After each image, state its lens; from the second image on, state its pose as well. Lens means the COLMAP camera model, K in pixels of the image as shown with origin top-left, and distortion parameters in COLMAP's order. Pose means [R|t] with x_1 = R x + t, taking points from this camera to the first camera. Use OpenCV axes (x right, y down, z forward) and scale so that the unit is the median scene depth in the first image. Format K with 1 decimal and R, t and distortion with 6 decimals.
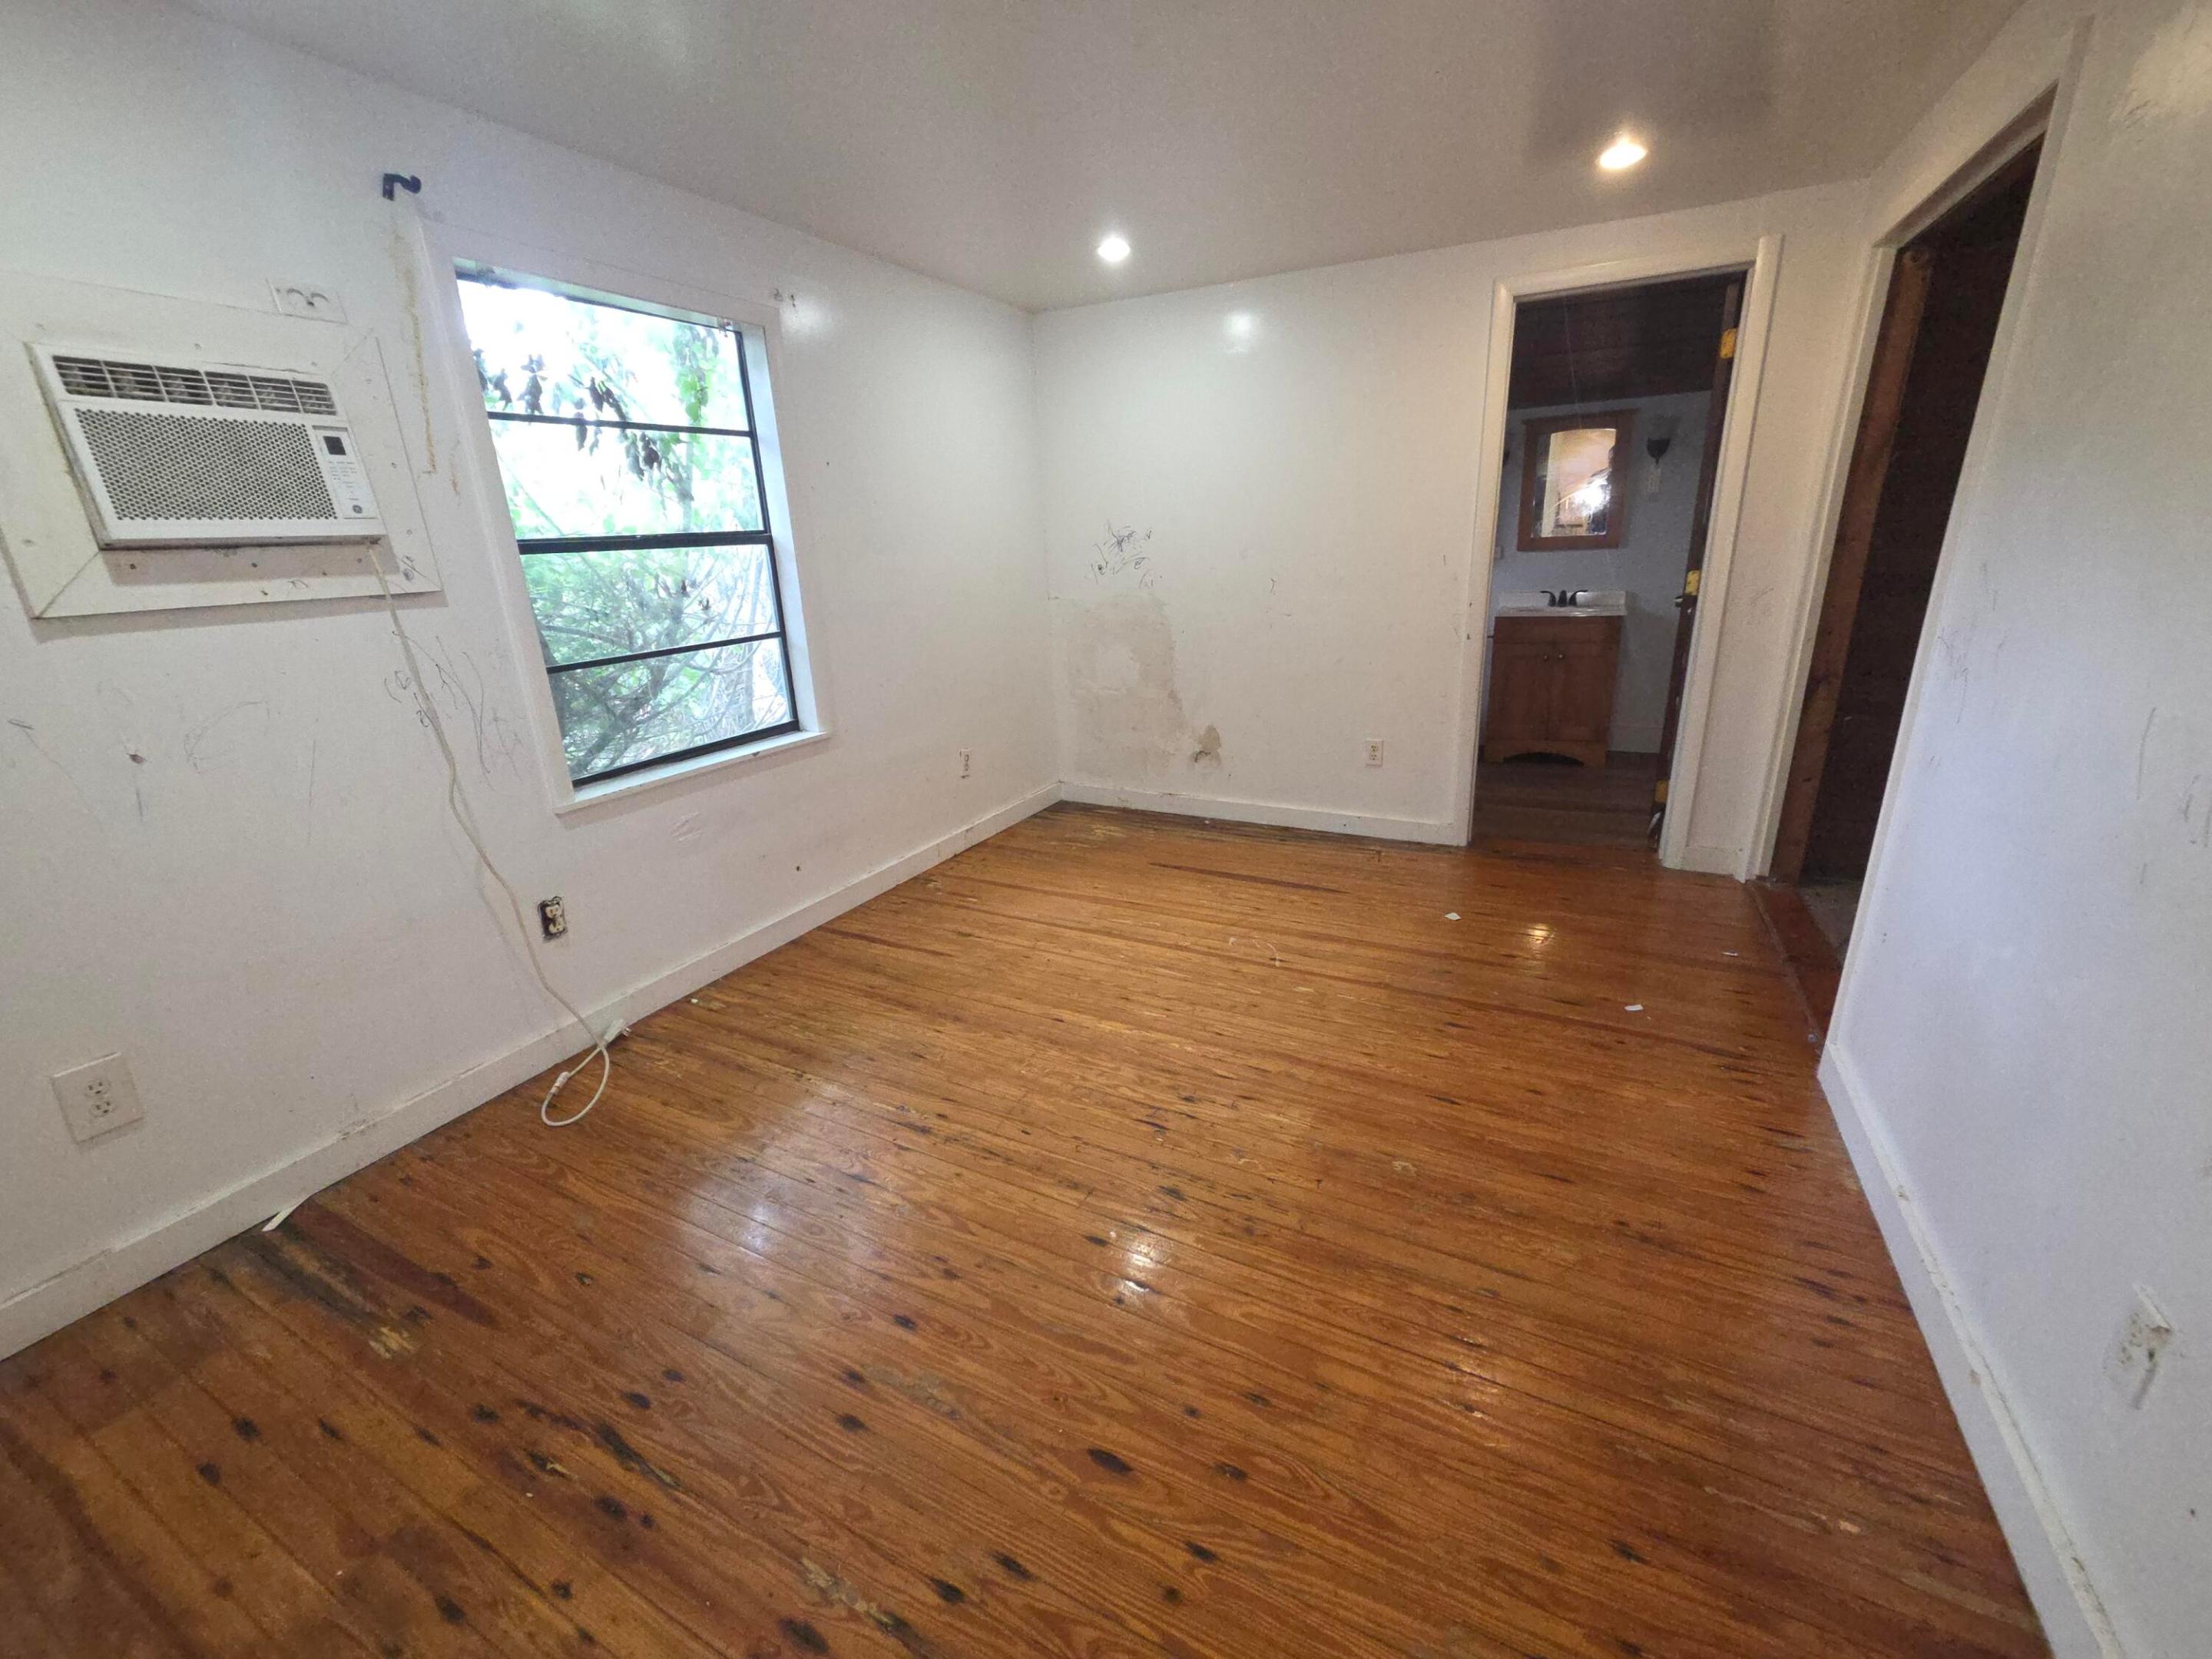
lens RADIAL K [[902.0, 0, 1110.2], [0, 902.0, 819.9], [0, 0, 1]] dist [0.000605, -0.001245]
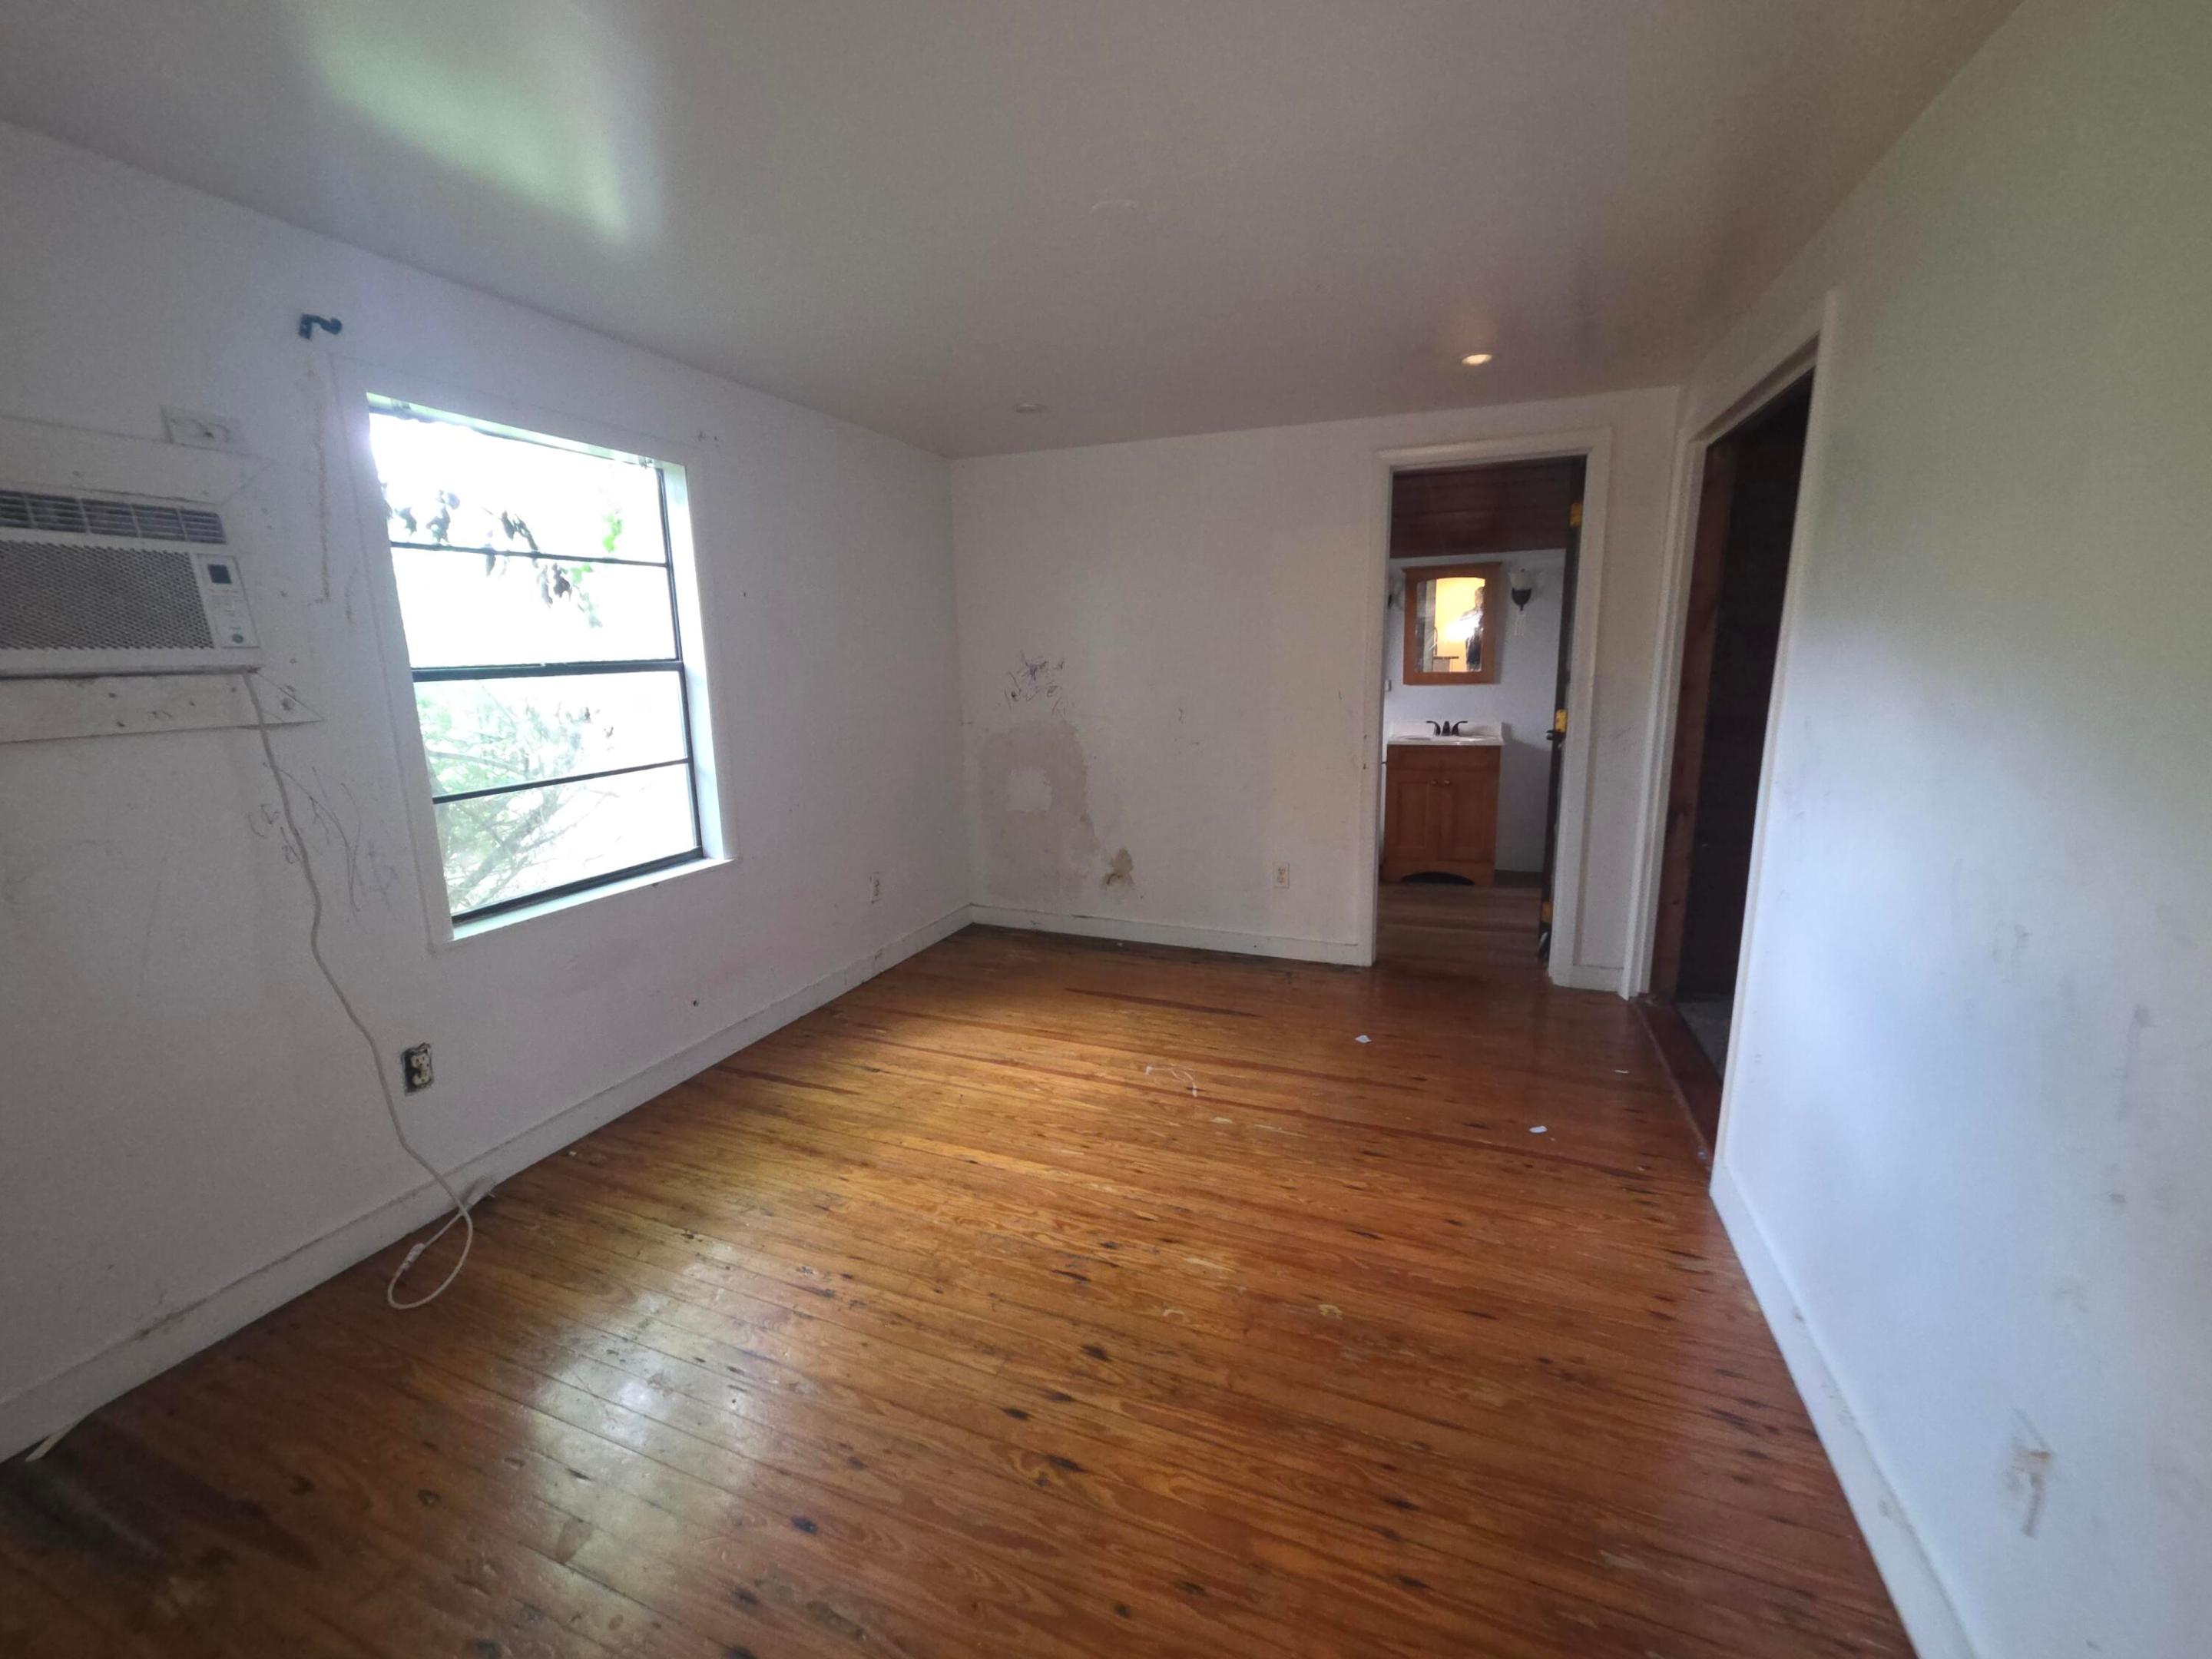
lens RADIAL K [[902.0, 0, 1110.9], [0, 902.0, 819.9], [0, 0, 1]] dist [0.000605, -0.001245]
pose [[0.994734, 0.002591, 0.102460, -0.010973], [0.010126, 0.992305, -0.123403, -0.021685], [-0.101991, 0.123791, 0.987053, -0.009438]]
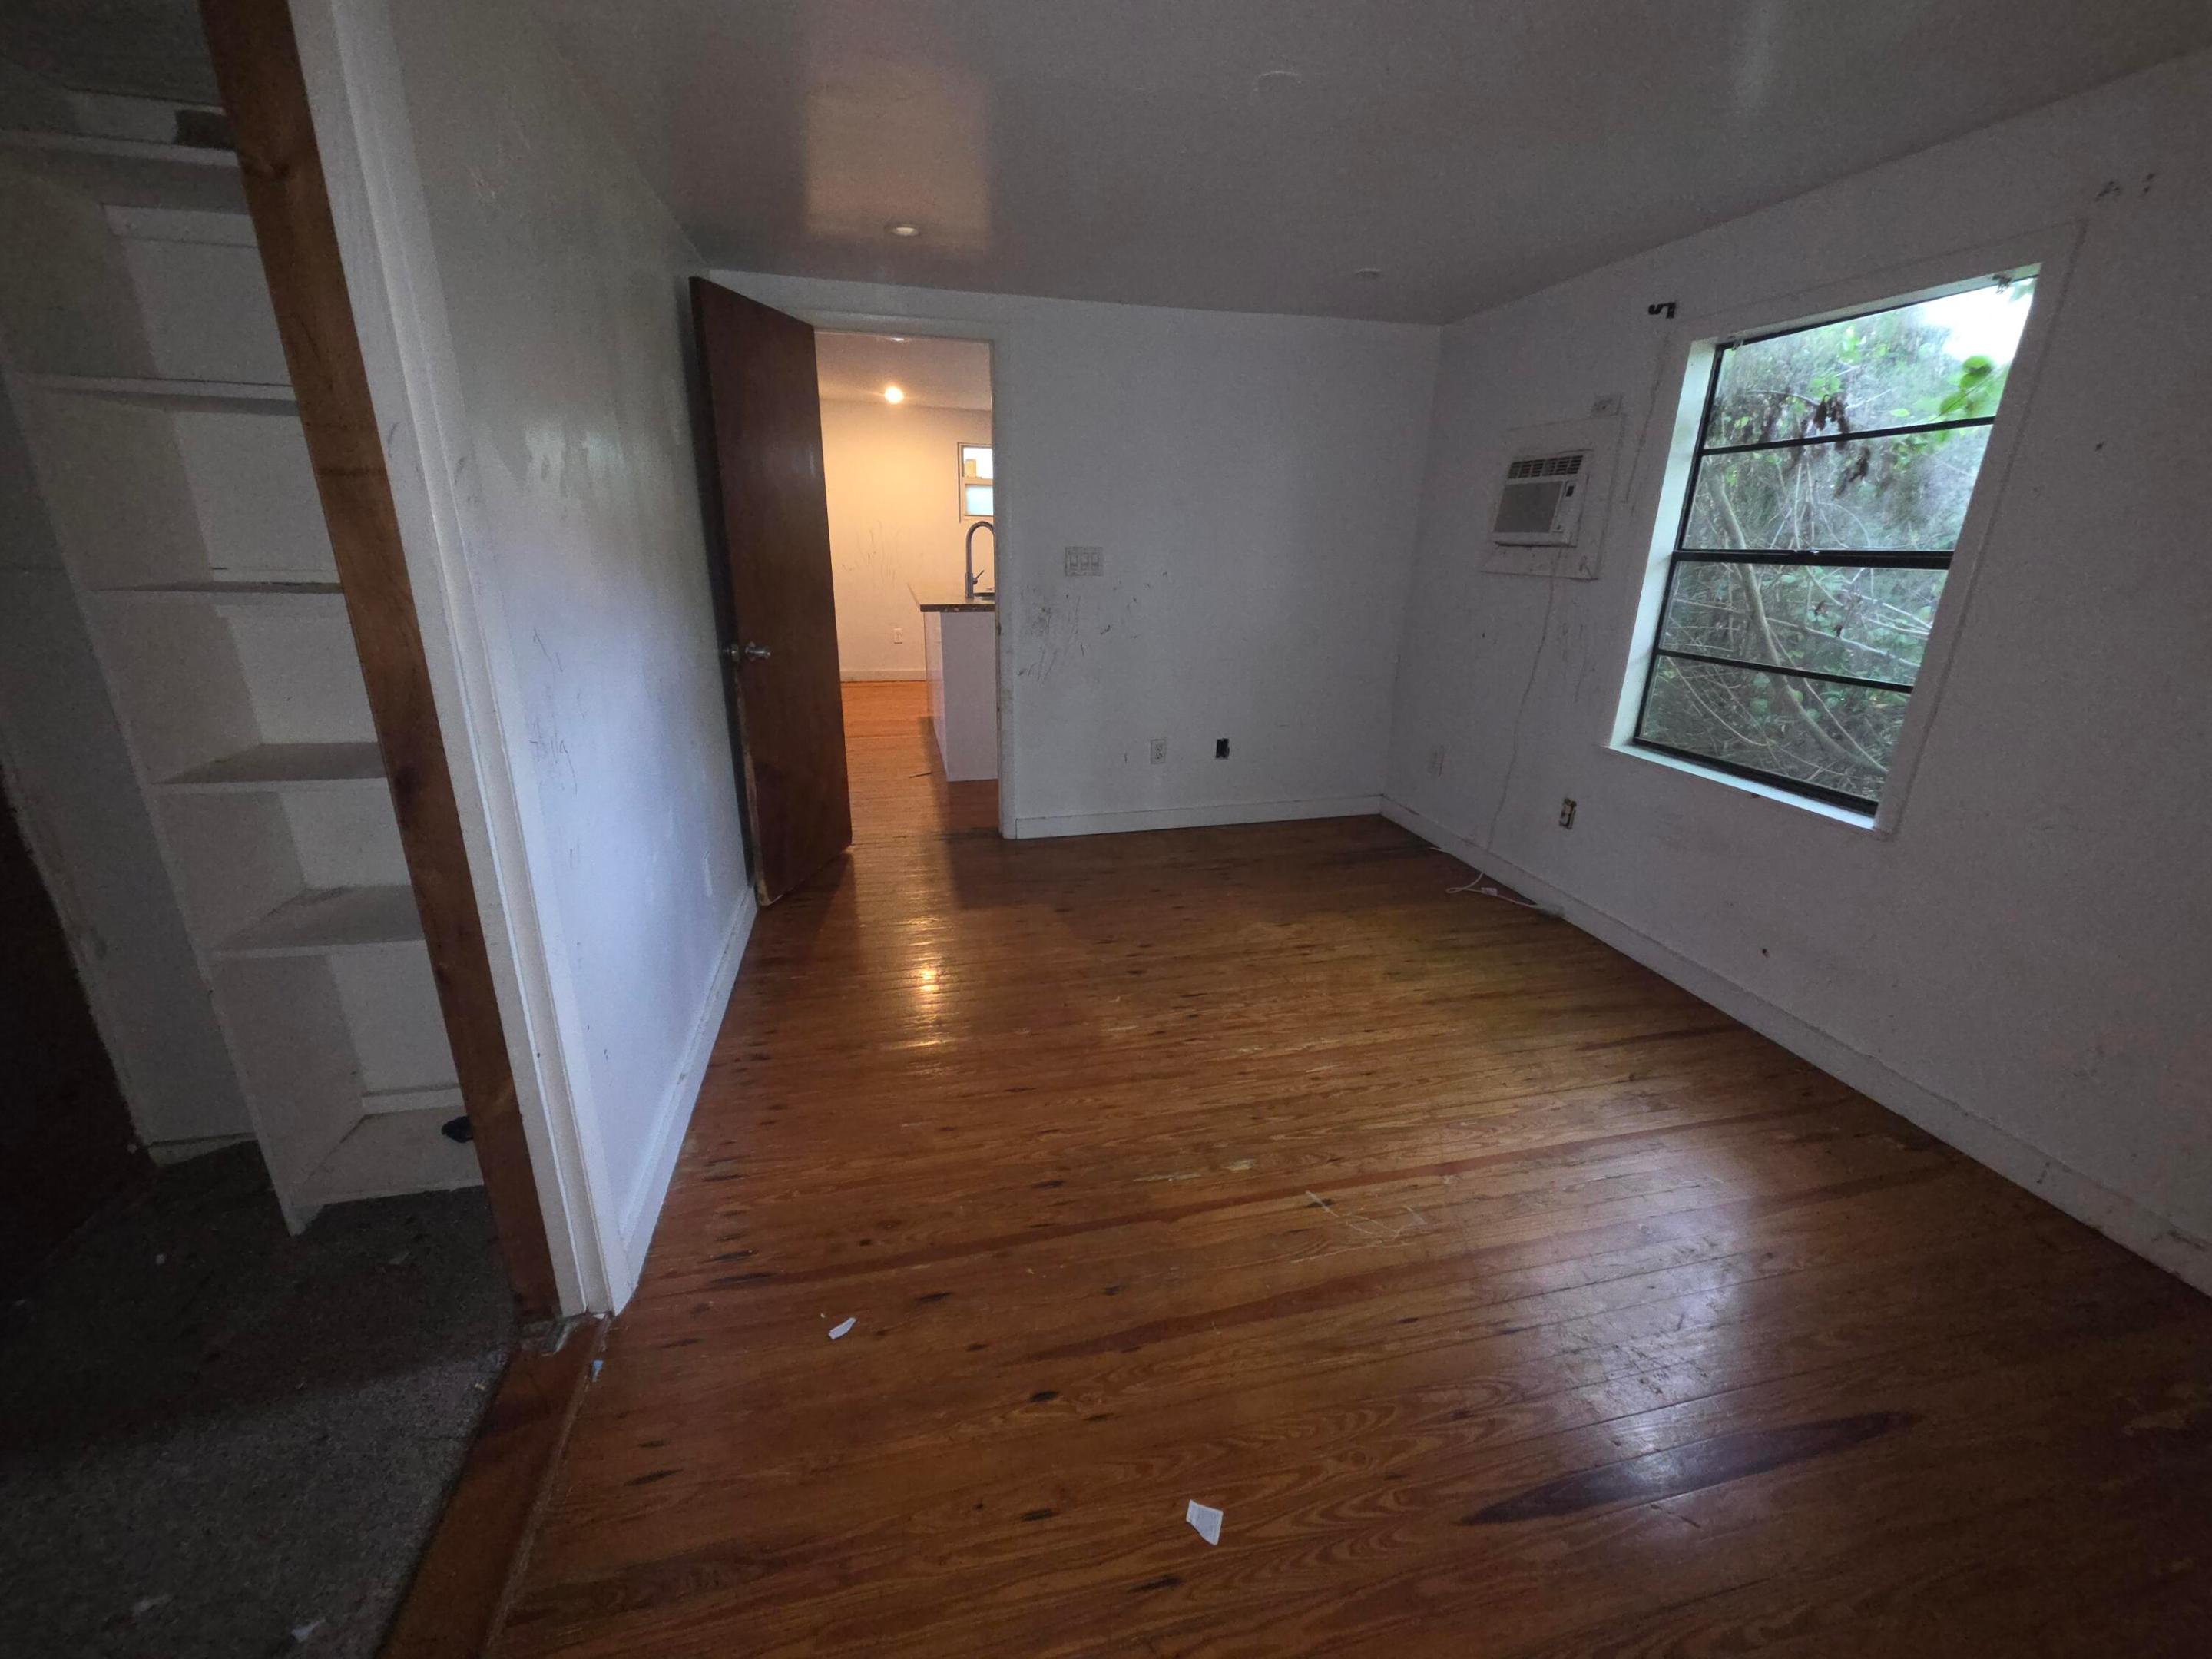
lens RADIAL K [[902.0, 0, 1116.6], [0, 902.0, 827.0], [0, 0, 1]] dist [0.000605, -0.001245]
pose [[-0.760405, 0.223754, -0.609688, 0.816647], [-0.186753, 0.823792, 0.535248, -0.516776], [0.622020, 0.520866, -0.584629, 1.441419]]
